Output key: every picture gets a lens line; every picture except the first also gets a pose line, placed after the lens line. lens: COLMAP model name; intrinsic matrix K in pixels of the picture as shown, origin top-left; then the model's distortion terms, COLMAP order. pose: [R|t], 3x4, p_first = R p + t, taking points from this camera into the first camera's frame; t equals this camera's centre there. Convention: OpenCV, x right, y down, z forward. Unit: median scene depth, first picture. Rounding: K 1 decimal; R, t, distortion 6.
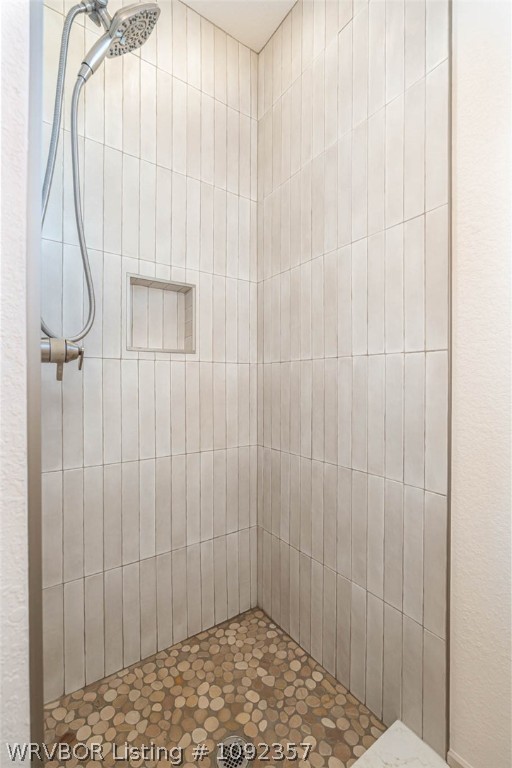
lens RADIAL K [[341.1, 0, 254.4], [0, 341.1, 386.9], [0, 0, 1]] dist [-0.001423, -0.000345]
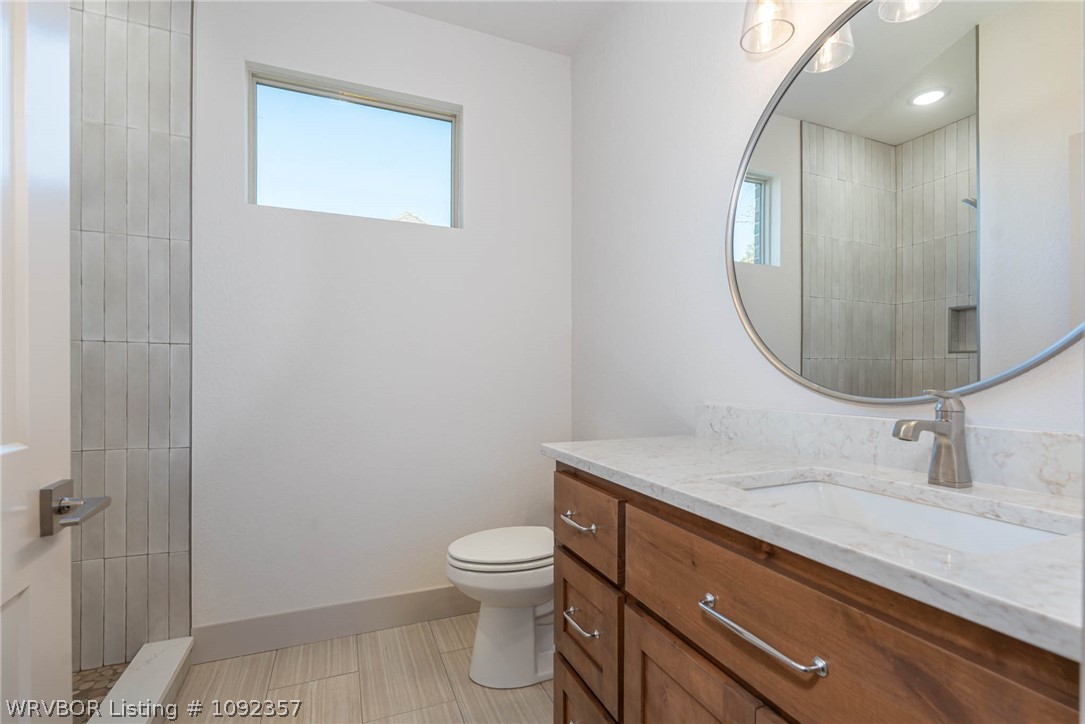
lens RADIAL K [[481.8, 0, 539.2], [0, 481.8, 369.4], [0, 0, 1]] dist [-0.001423, -0.000345]
pose [[0.225284, 0.001738, 0.974292, -0.966046], [0.004904, 0.999984, -0.002918, 0.009015], [-0.974281, 0.005435, 0.225272, -0.790713]]
